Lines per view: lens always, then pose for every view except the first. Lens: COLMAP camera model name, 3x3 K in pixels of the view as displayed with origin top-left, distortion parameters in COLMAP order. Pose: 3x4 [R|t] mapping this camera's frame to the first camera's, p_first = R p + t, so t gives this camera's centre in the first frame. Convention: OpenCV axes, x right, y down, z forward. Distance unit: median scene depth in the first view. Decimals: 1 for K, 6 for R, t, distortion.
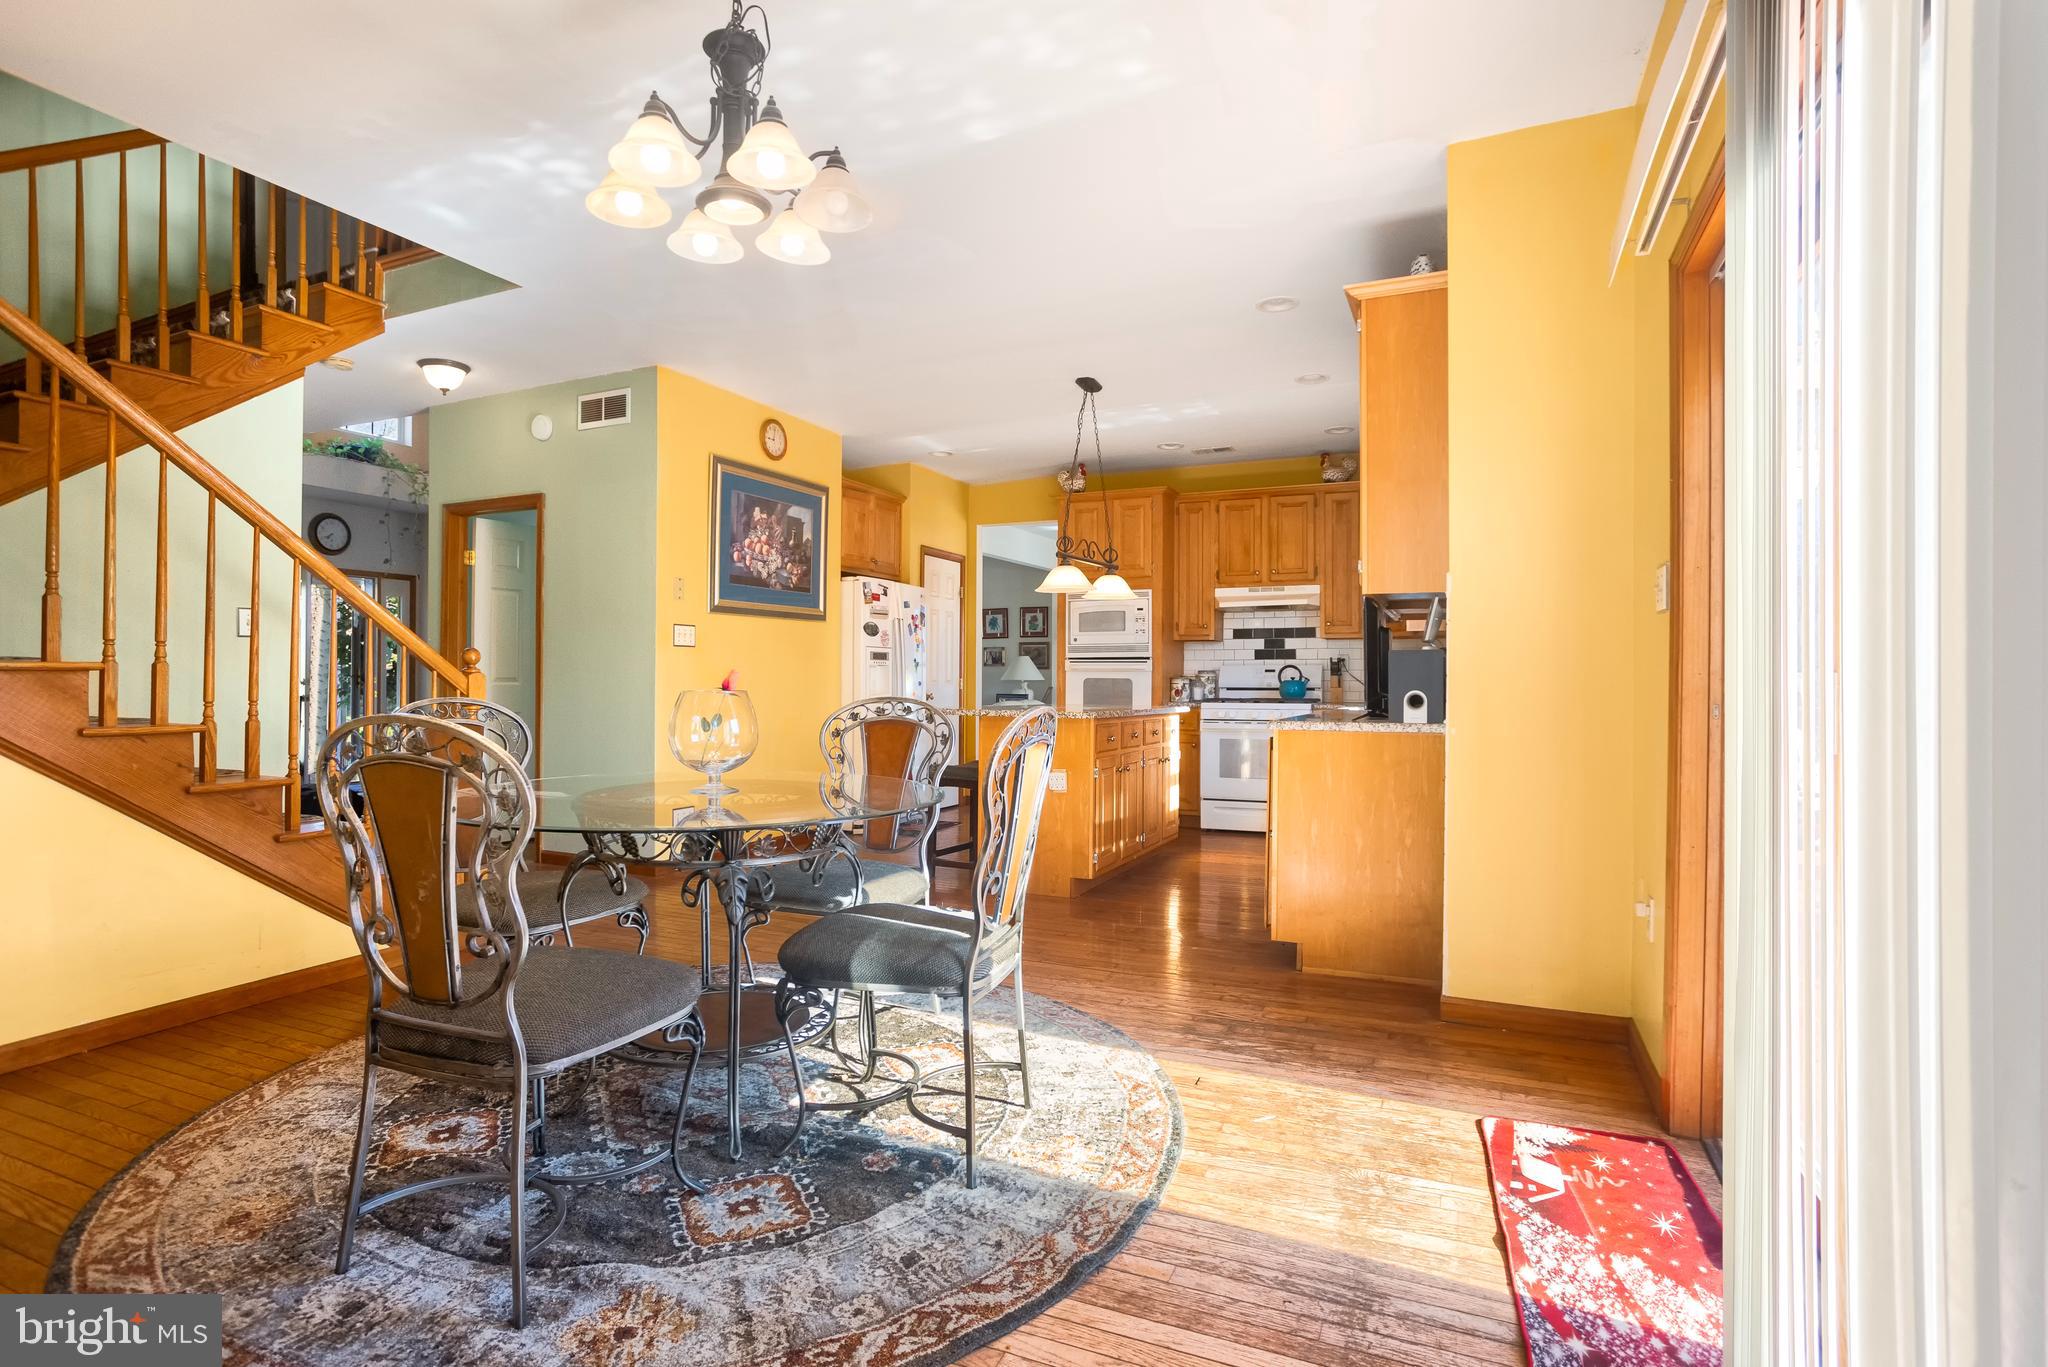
lens RADIAL K [[995.2, 0, 1024.0], [0, 995.2, 683.5], [0, 0, 1]] dist [0.000997, 0.000103]
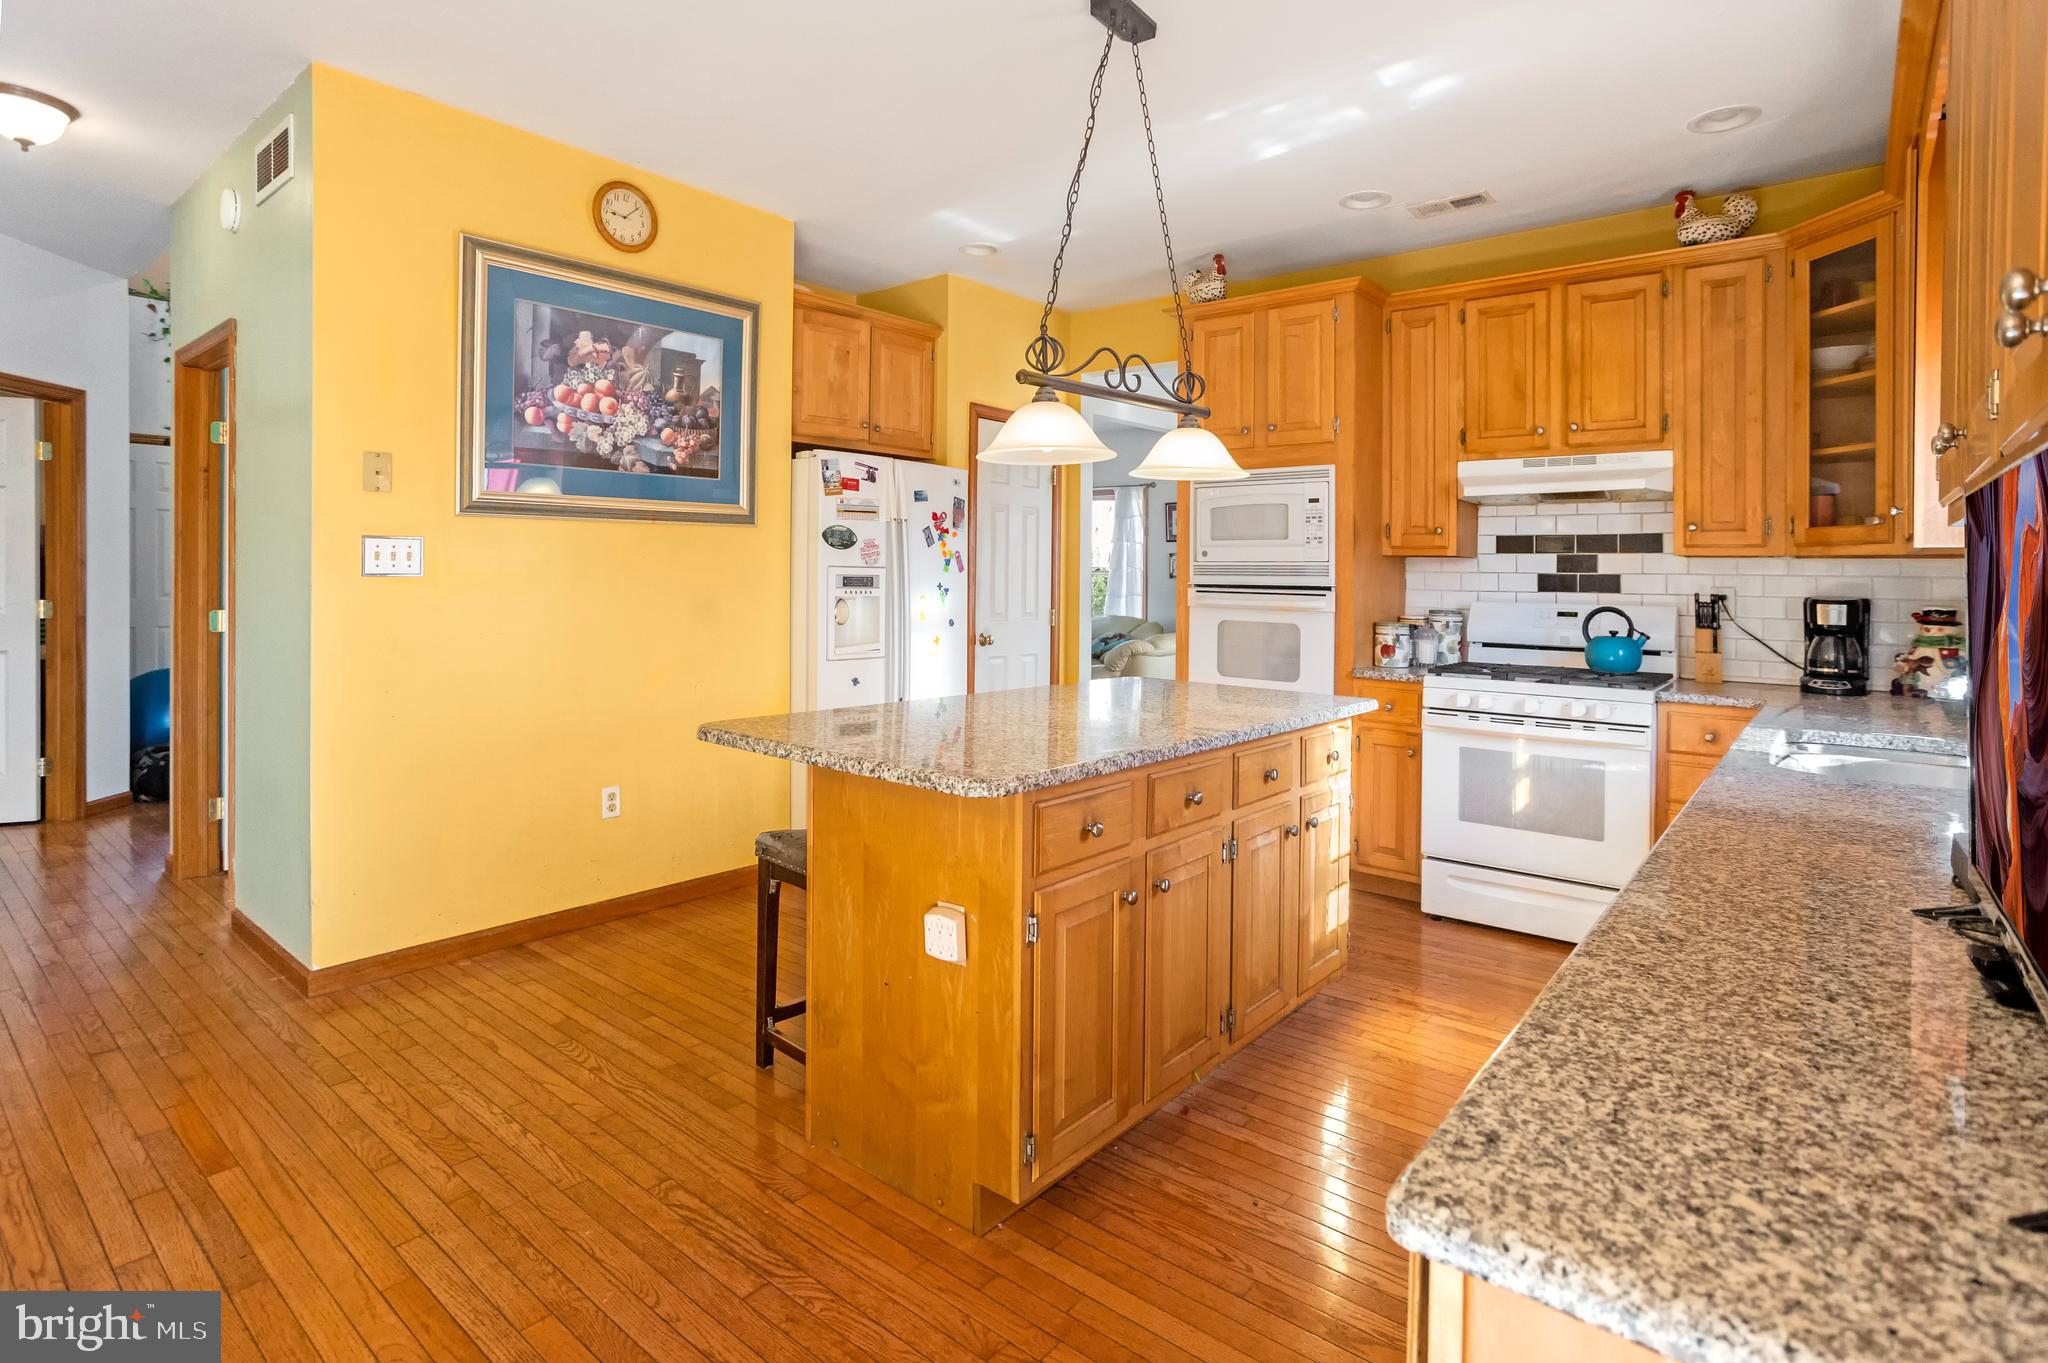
lens RADIAL K [[1036.5, 0, 1027.3], [0, 1036.5, 560.1], [0, 0, 1]] dist [-0.015192, 0.000494]
pose [[0.966097, 0.007400, -0.258074, 0.114774], [-0.011791, 0.999811, -0.015474, -0.031288], [0.257911, 0.017992, 0.966001, 0.407201]]
